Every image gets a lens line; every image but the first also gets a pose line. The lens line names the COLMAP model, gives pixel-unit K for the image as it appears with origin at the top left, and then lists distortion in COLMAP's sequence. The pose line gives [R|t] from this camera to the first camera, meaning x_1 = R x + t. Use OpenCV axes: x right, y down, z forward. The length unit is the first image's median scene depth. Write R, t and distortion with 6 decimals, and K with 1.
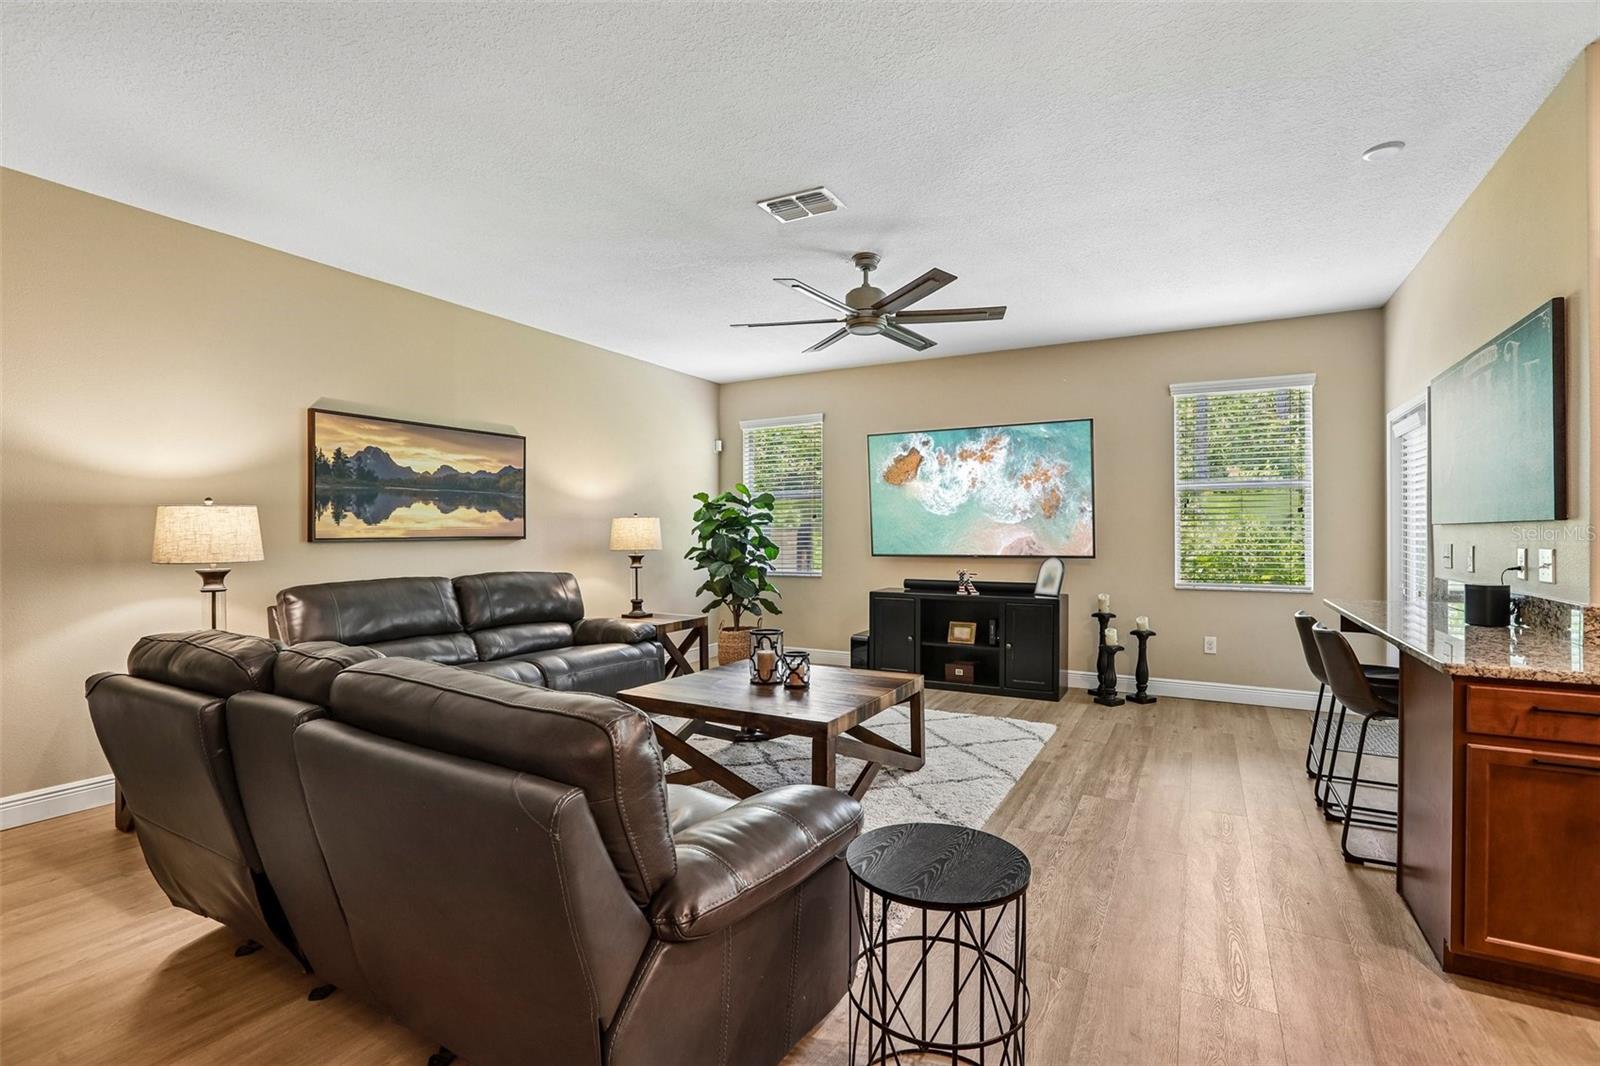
lens RADIAL K [[739.2, 0, 797.4], [0, 739.2, 534.9], [0, 0, 1]] dist [-0.047037, 0.017794]
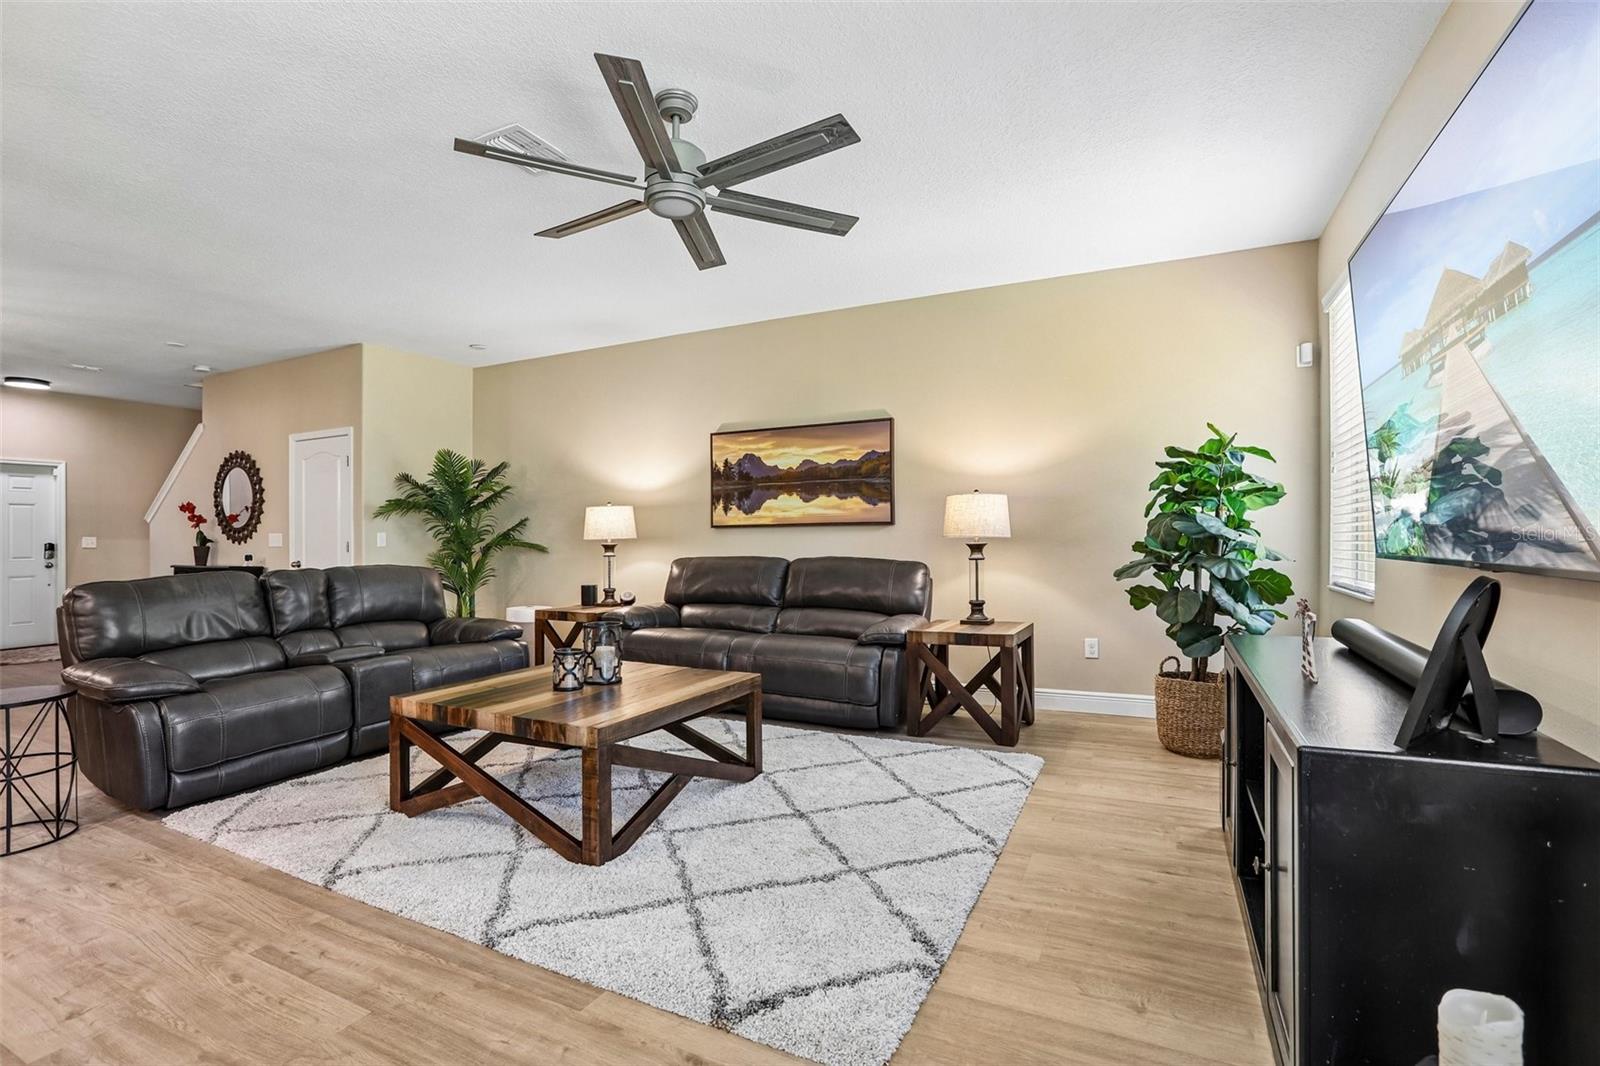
lens RADIAL K [[739.2, 0, 791.3], [0, 739.2, 534.8], [0, 0, 1]] dist [-0.047037, 0.017794]
pose [[0.033962, -0.000499, -0.999423, 0.759858], [0.007524, 0.999972, -0.000244, 0.024275], [0.999395, -0.007512, 0.033965, 1.077279]]
